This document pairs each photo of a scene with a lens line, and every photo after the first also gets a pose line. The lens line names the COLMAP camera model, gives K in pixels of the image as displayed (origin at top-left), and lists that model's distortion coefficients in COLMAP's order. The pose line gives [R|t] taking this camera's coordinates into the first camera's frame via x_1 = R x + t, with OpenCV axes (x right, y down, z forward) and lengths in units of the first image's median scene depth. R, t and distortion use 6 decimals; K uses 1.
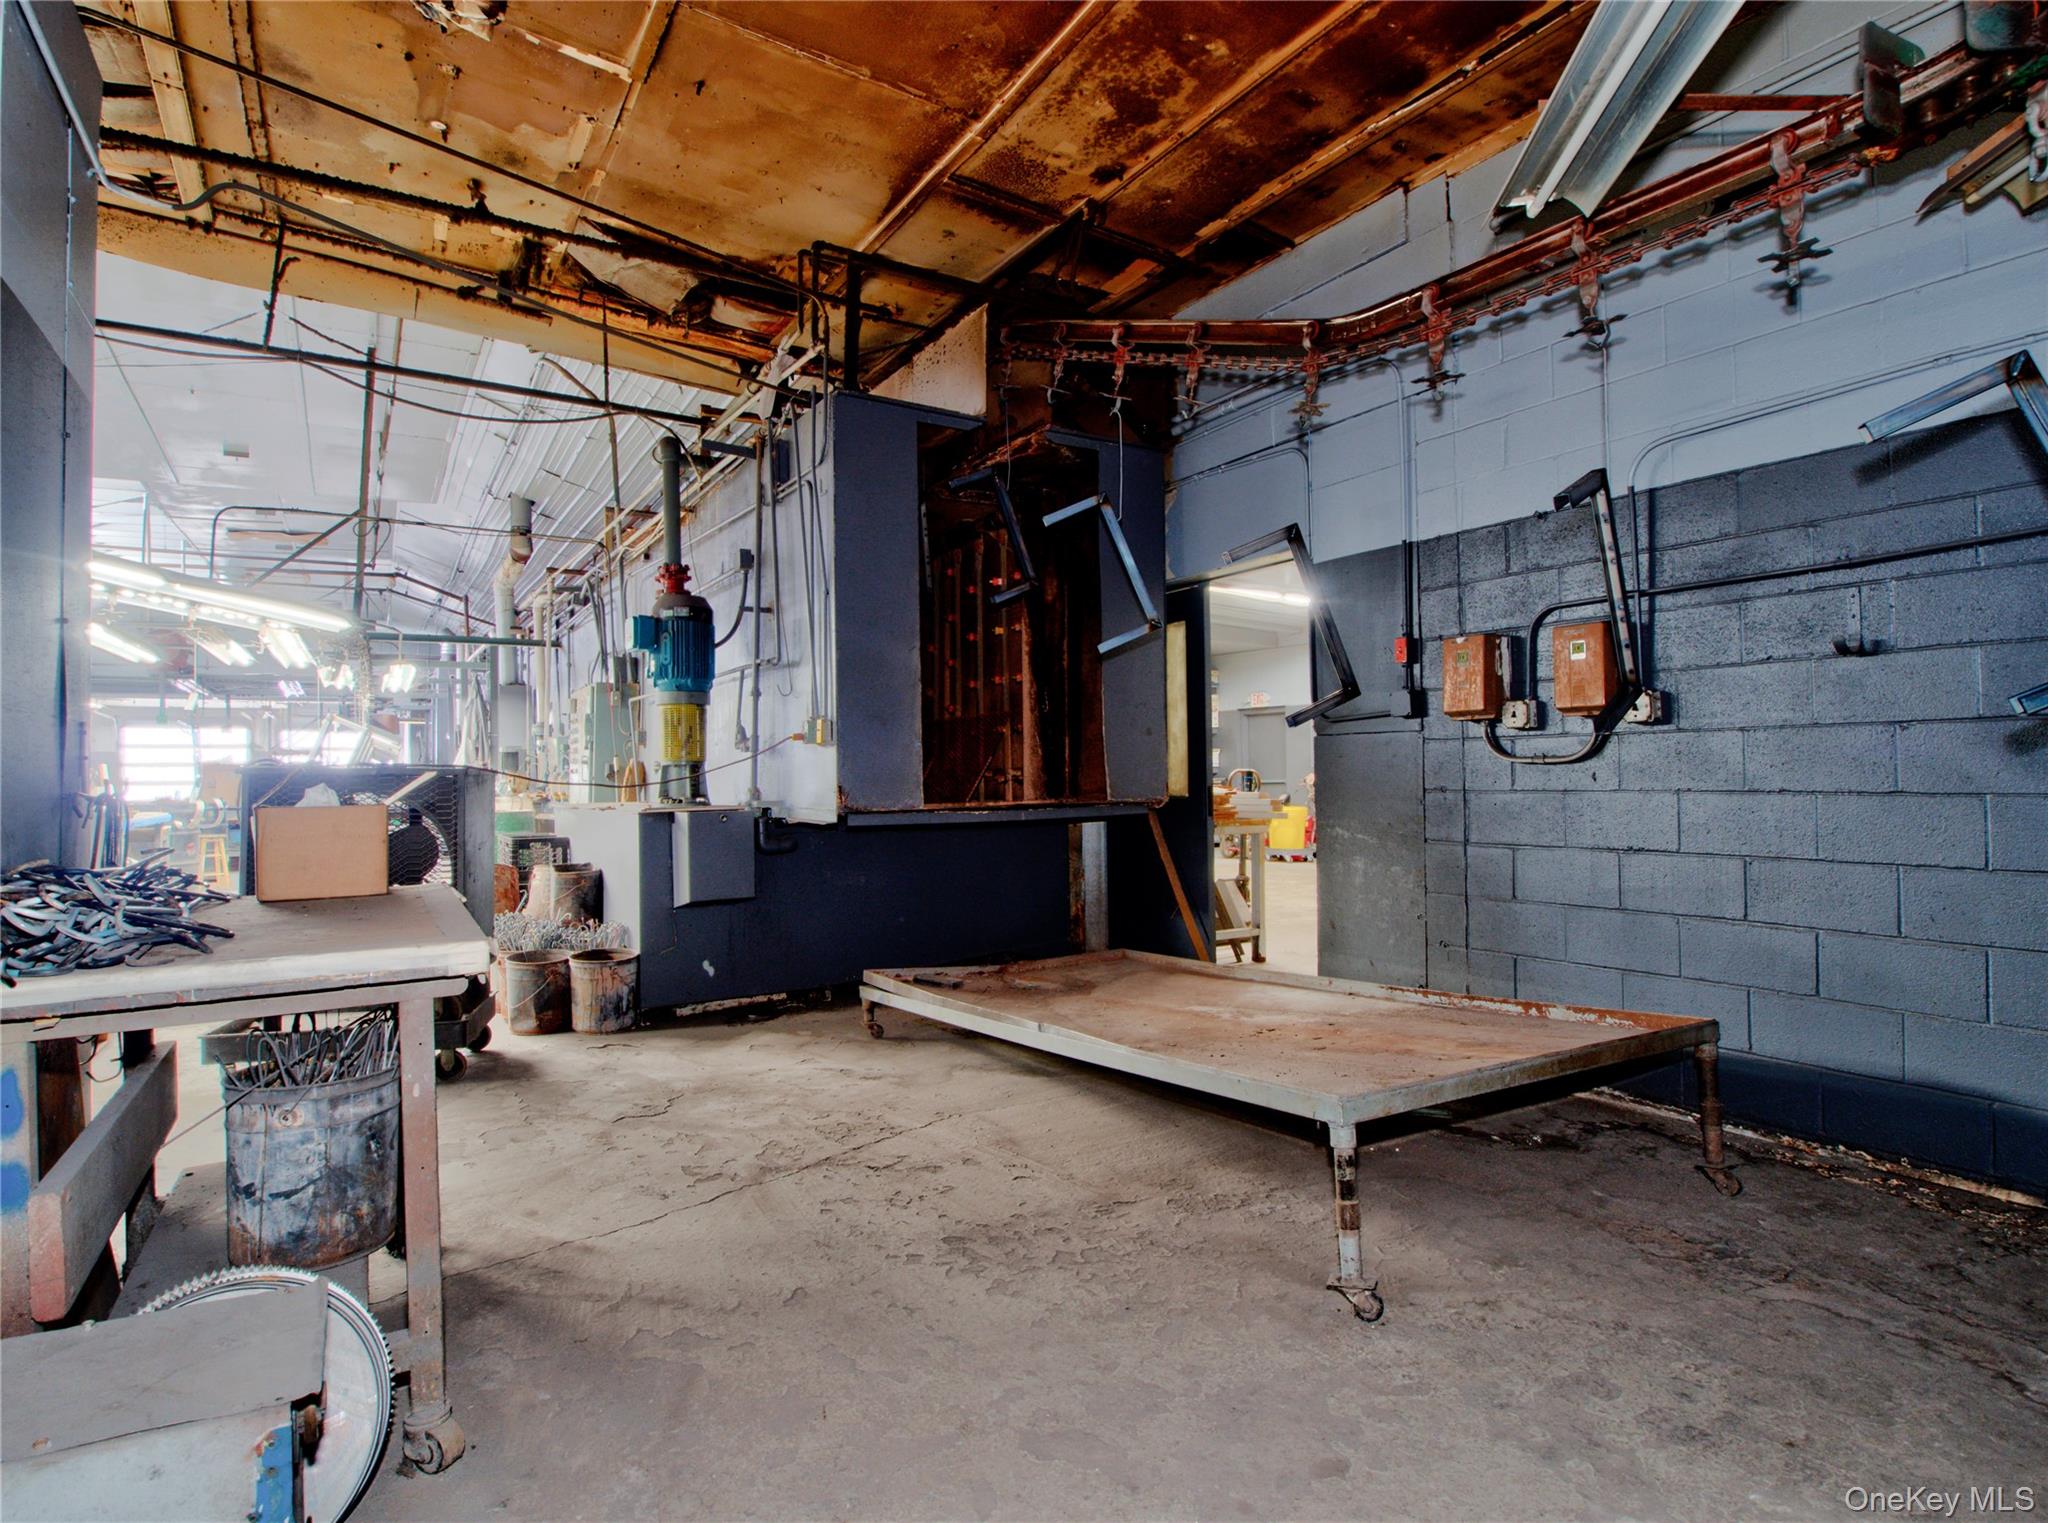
lens RADIAL K [[1082.6, 0, 1020.8], [0, 1082.6, 765.6], [0, 0, 1]] dist [-0.016739, -0.001182]
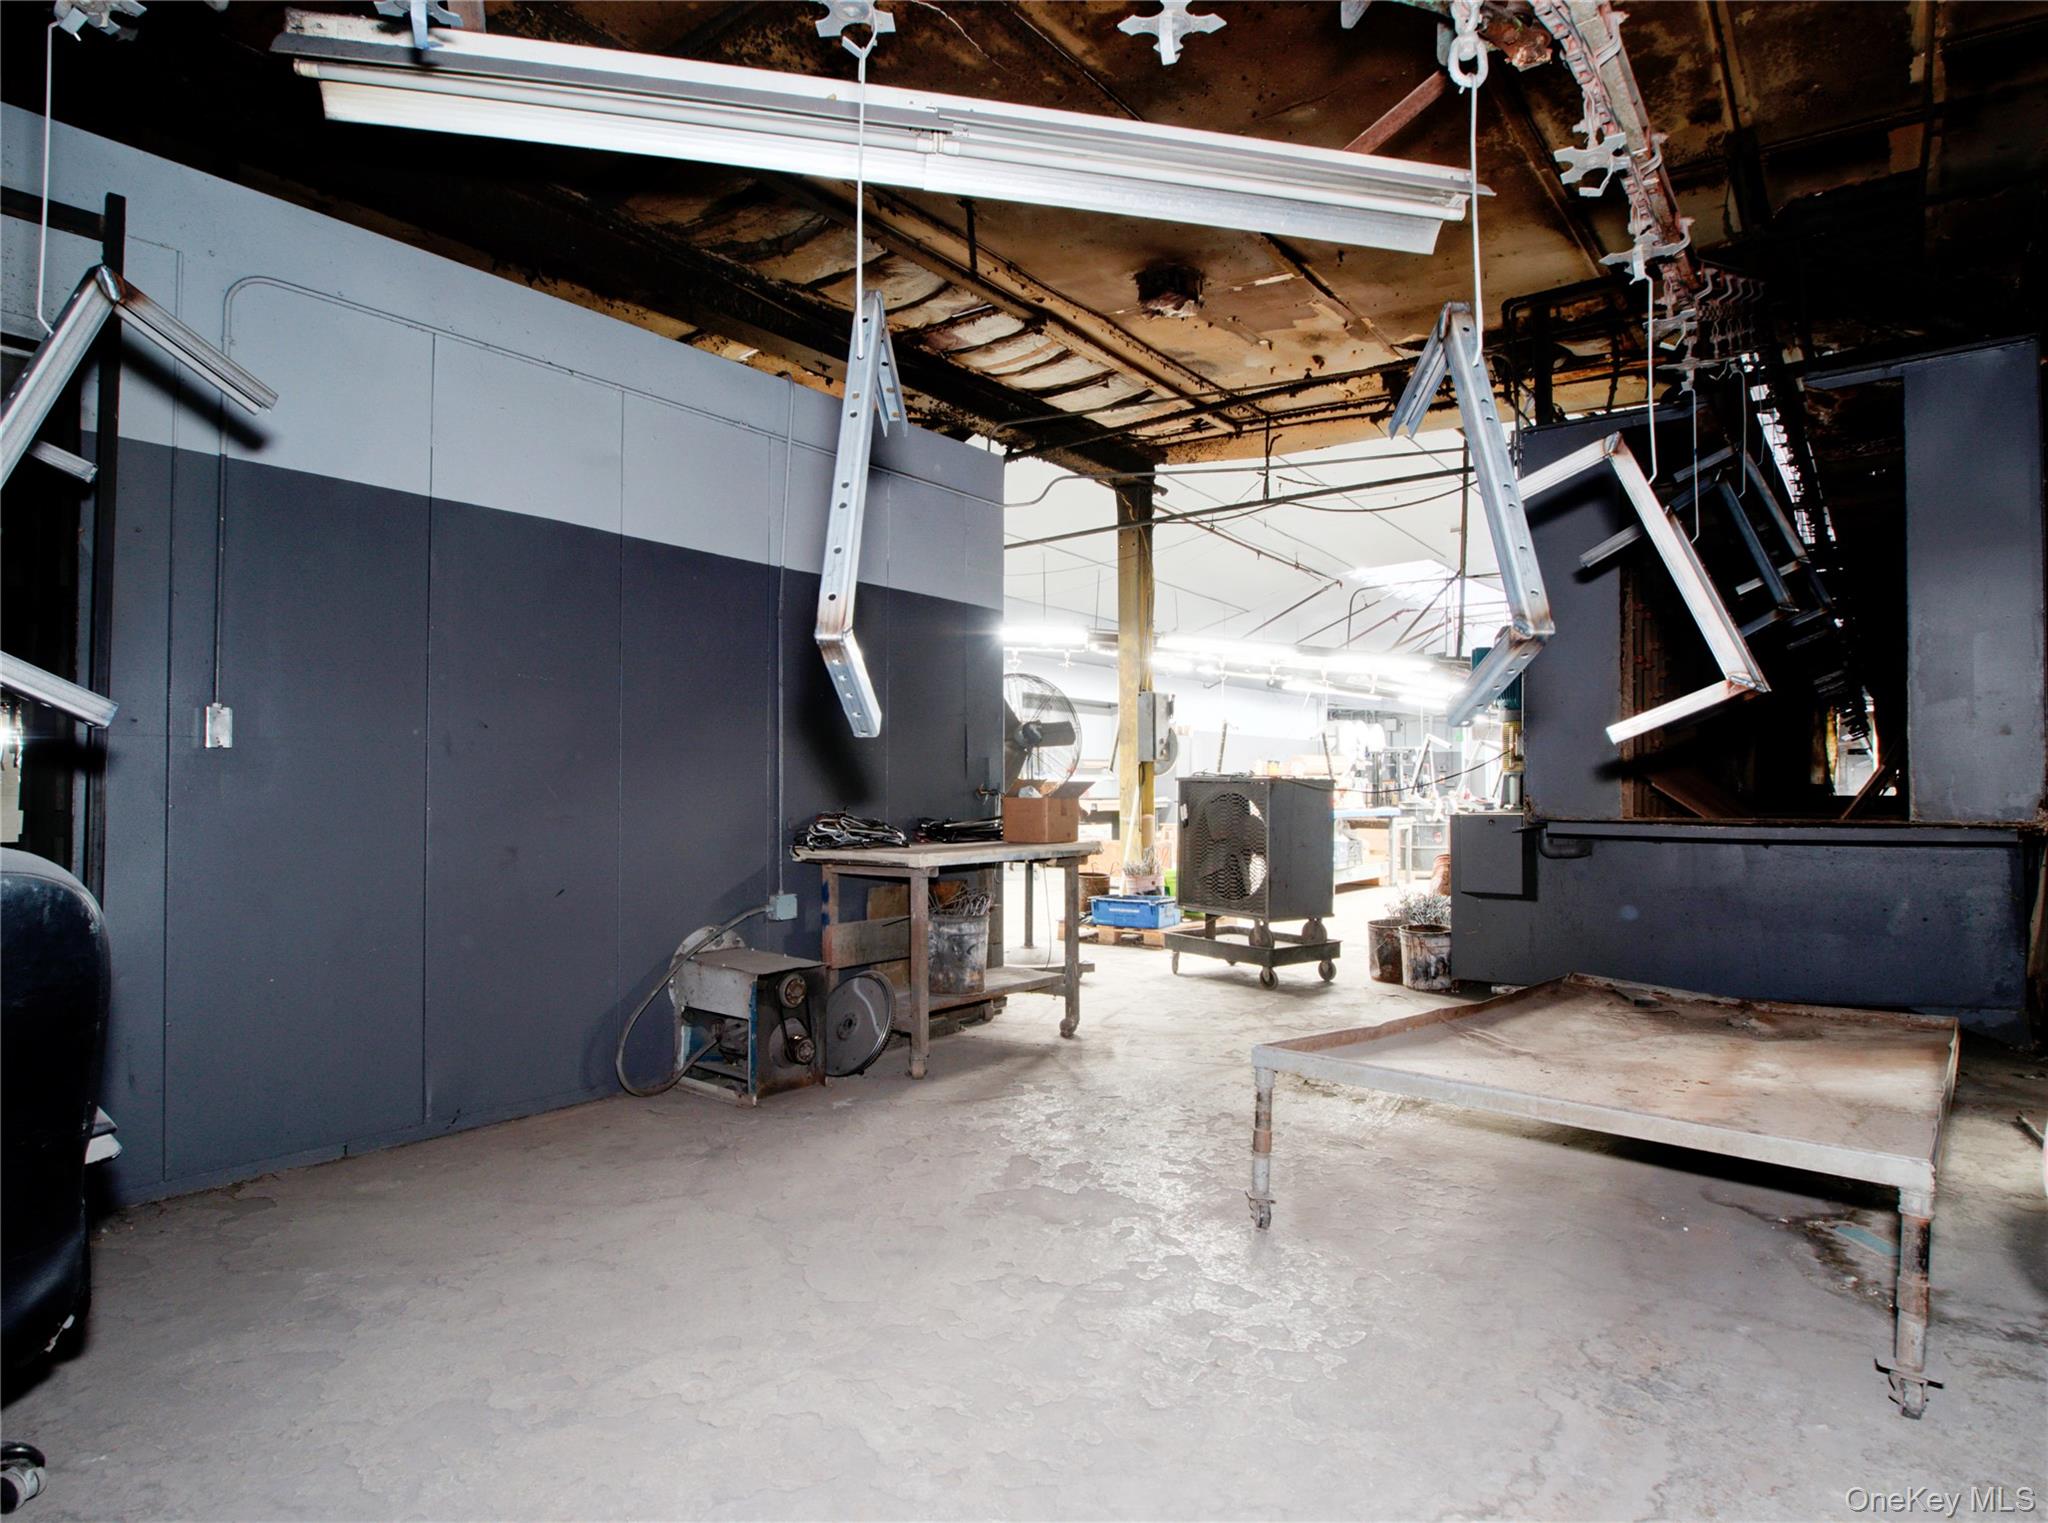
lens RADIAL K [[1082.6, 0, 1020.8], [0, 1082.6, 765.6], [0, 0, 1]] dist [-0.016739, -0.001182]
pose [[0.347203, -0.008238, -0.937754, 1.033462], [0.003299, 0.999966, -0.007563, -0.004558], [0.937784, -0.000467, 0.347218, 0.231297]]
